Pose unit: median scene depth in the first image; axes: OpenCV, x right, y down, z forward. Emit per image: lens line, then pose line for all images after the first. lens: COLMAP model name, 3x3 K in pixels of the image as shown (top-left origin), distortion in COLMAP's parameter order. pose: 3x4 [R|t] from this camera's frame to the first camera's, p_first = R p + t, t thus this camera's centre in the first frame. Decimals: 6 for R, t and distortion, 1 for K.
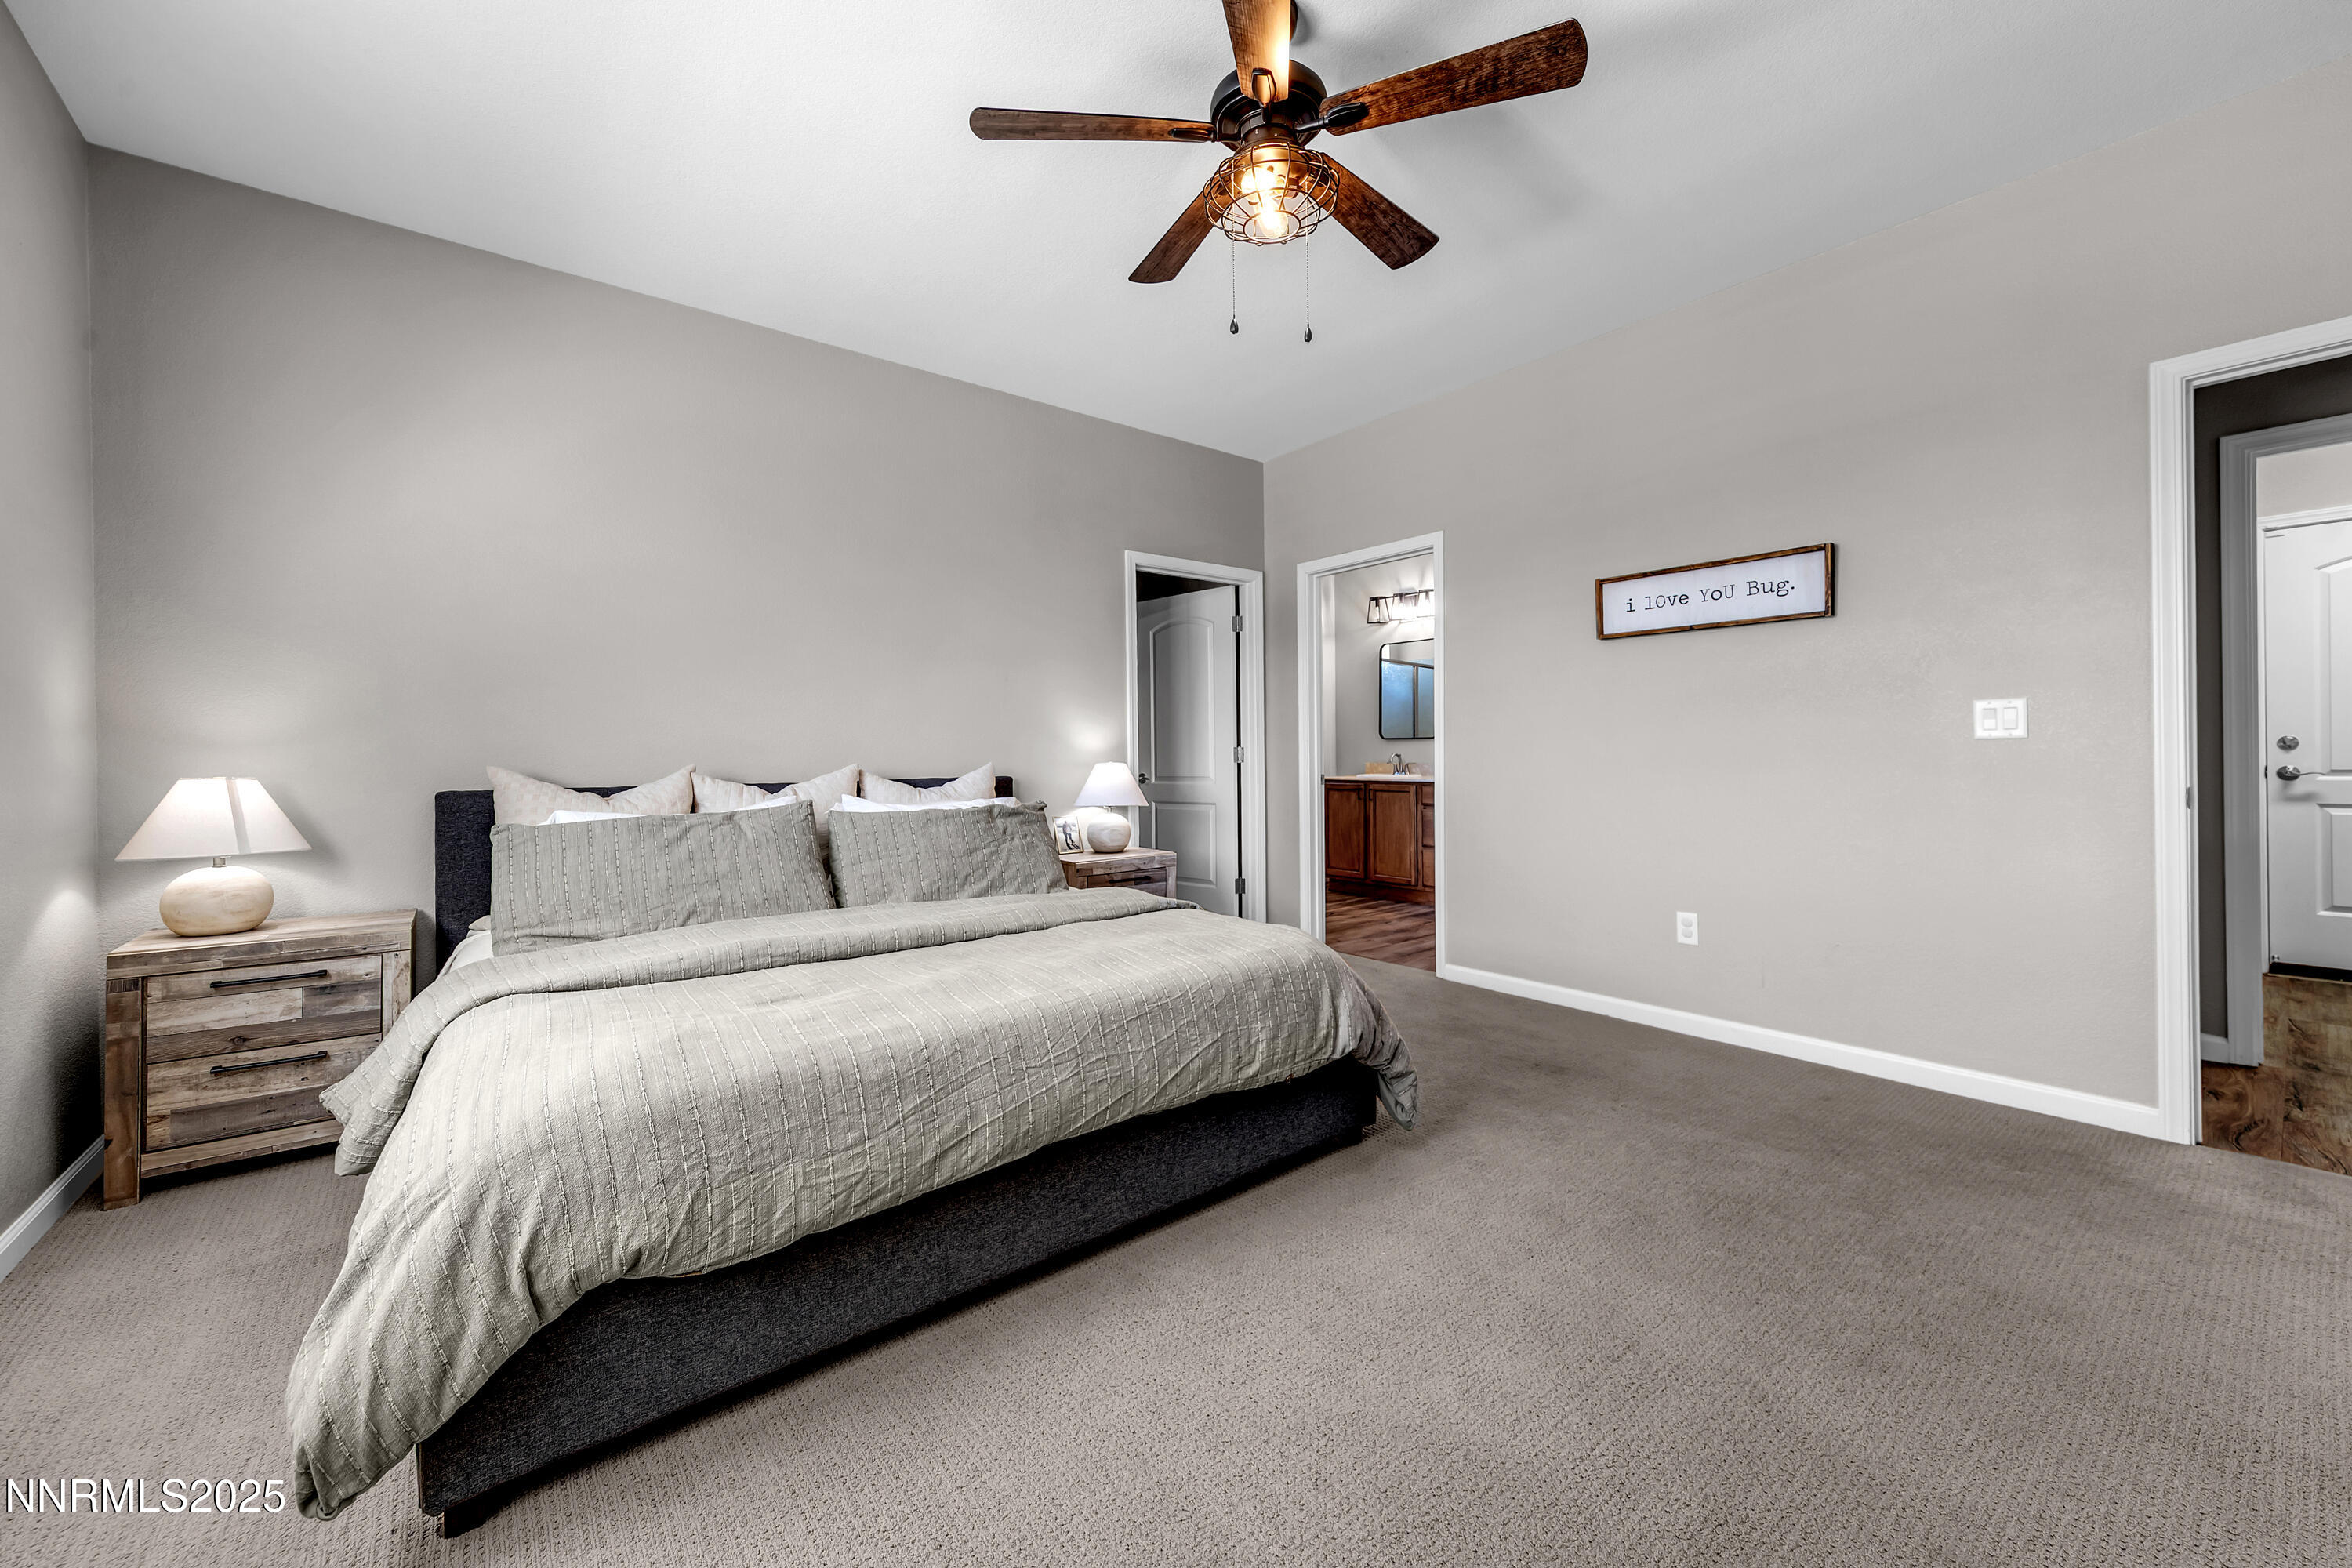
lens RADIAL K [[892.8, 0, 1177.5], [0, 892.8, 769.6], [0, 0, 1]] dist [0.002898, 0.000106]
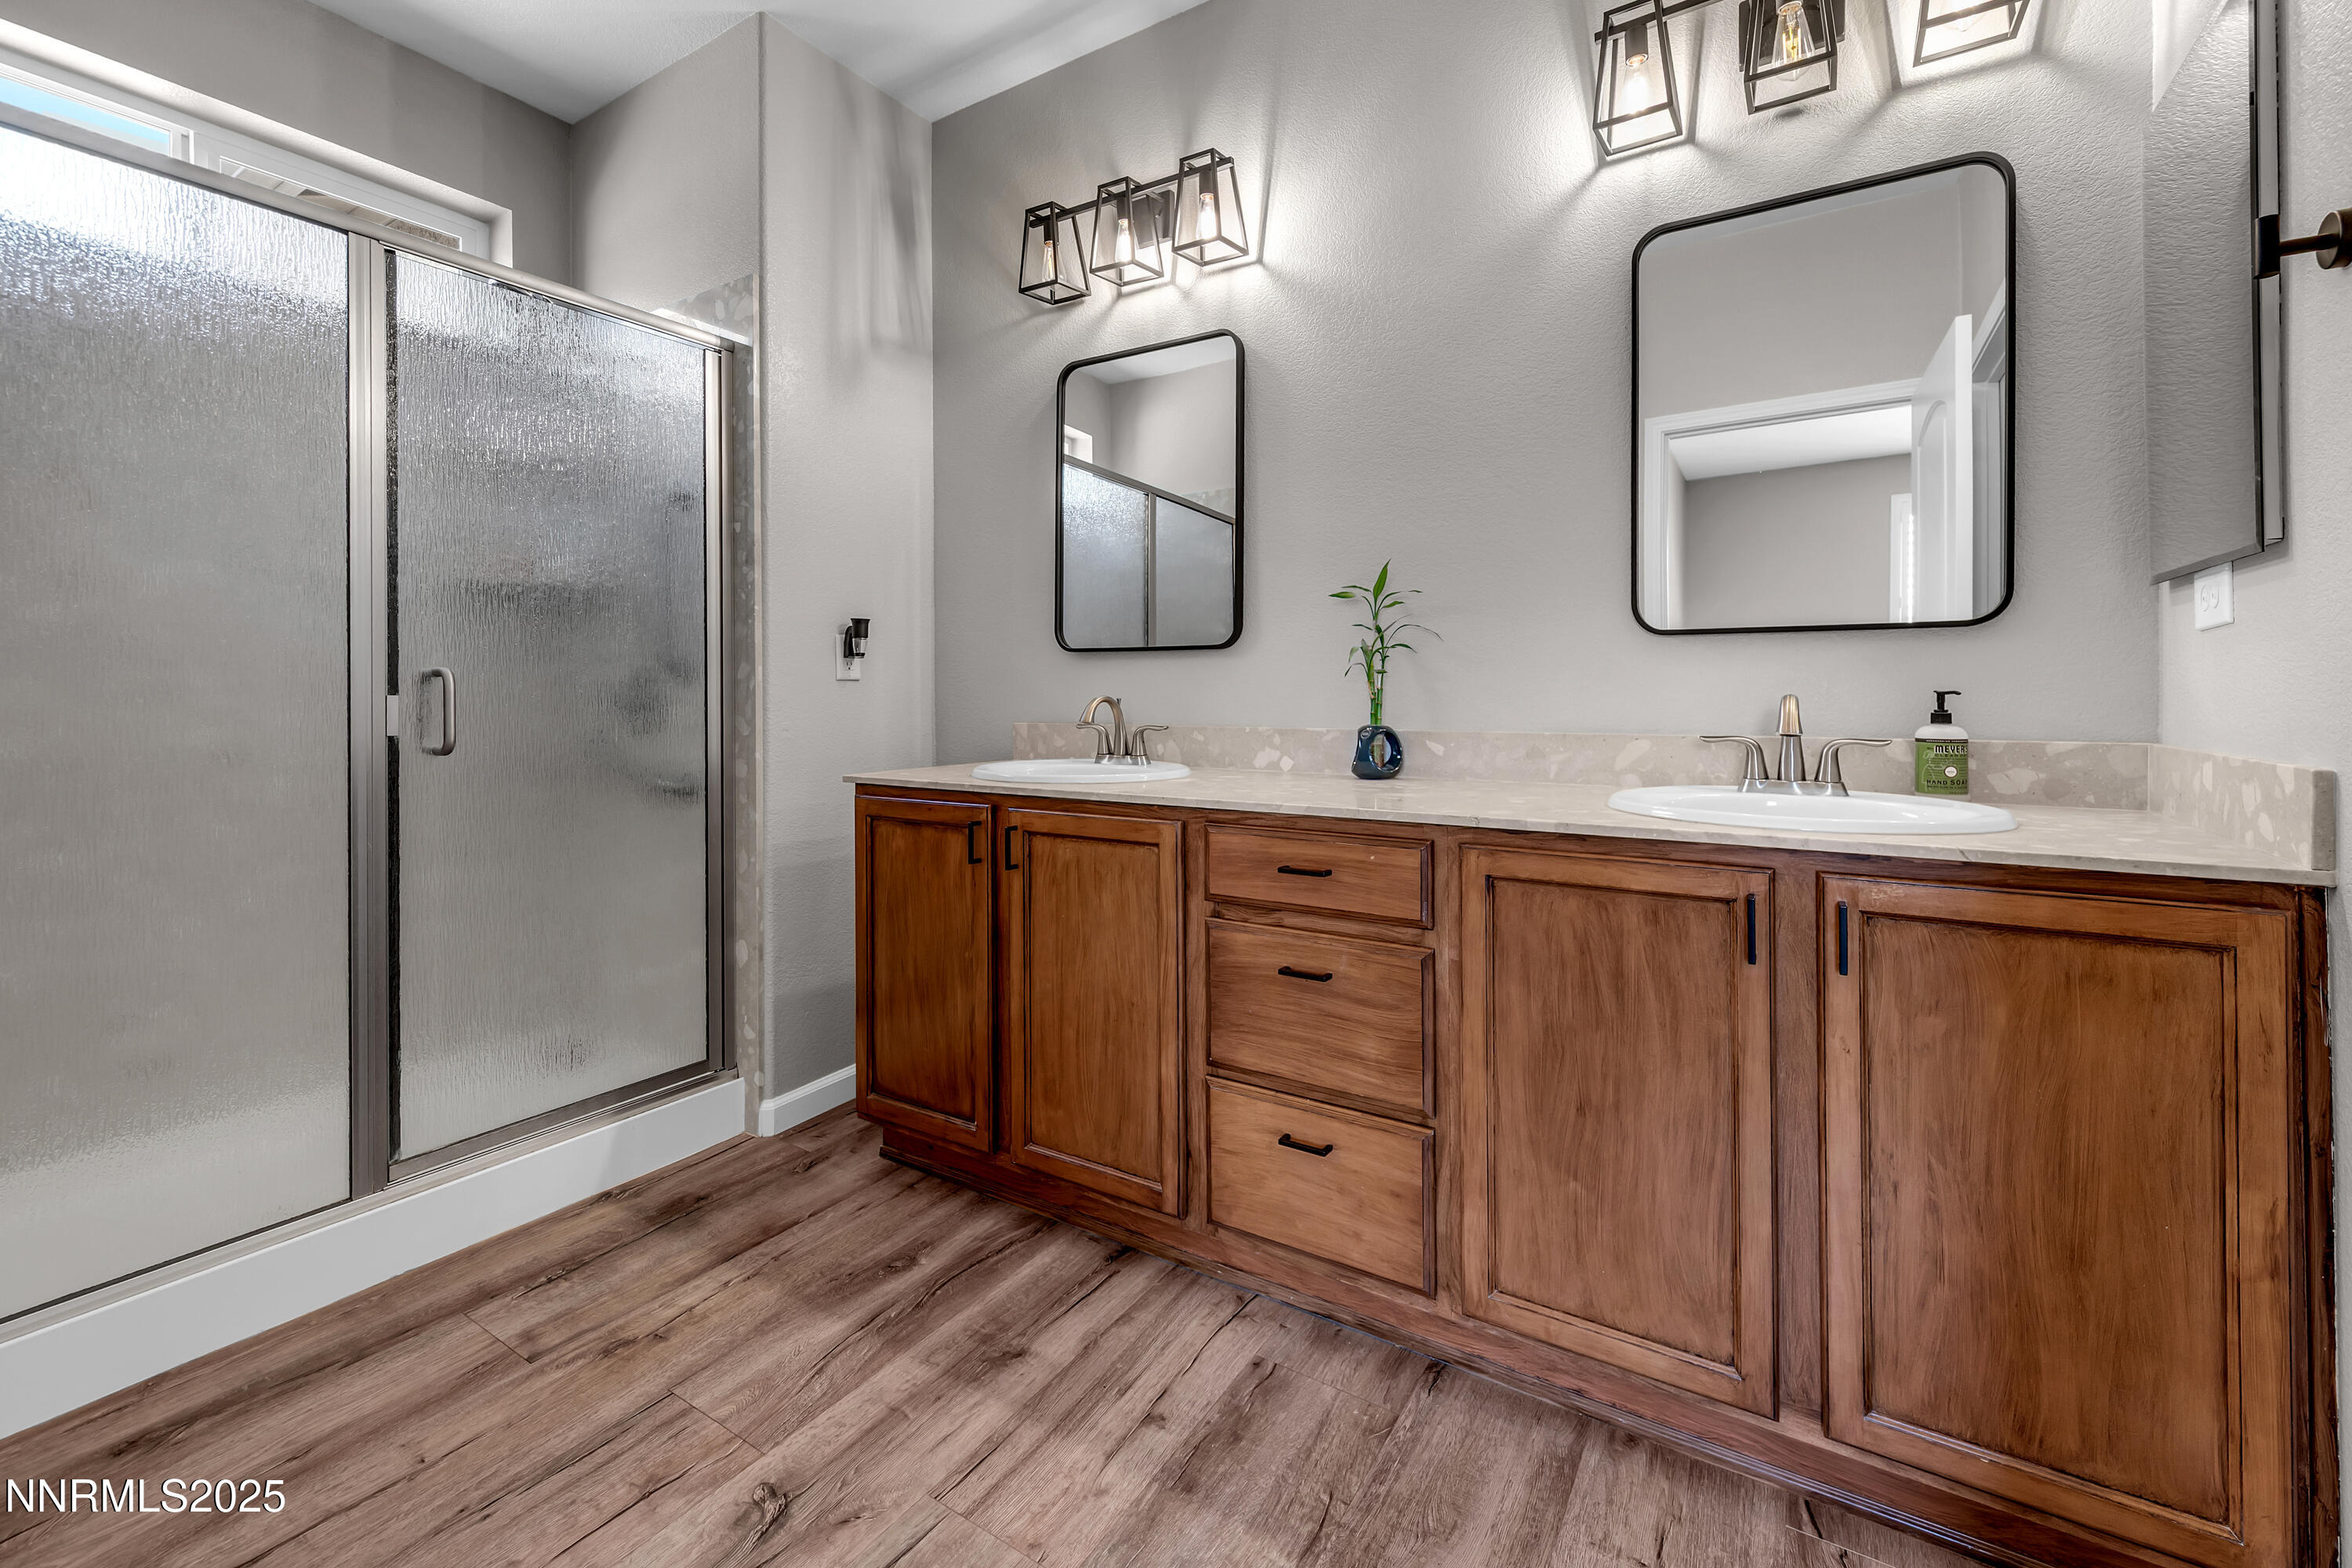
lens RADIAL K [[953.4, 0, 1223.3], [0, 953.4, 703.2], [0, 0, 1]] dist [0.004052, 0.000290]
pose [[0.935111, 0.004680, 0.354323, 0.172272], [0.001839, 0.999835, -0.018060, -0.010285], [-0.354349, 0.017540, 0.934949, 0.702008]]
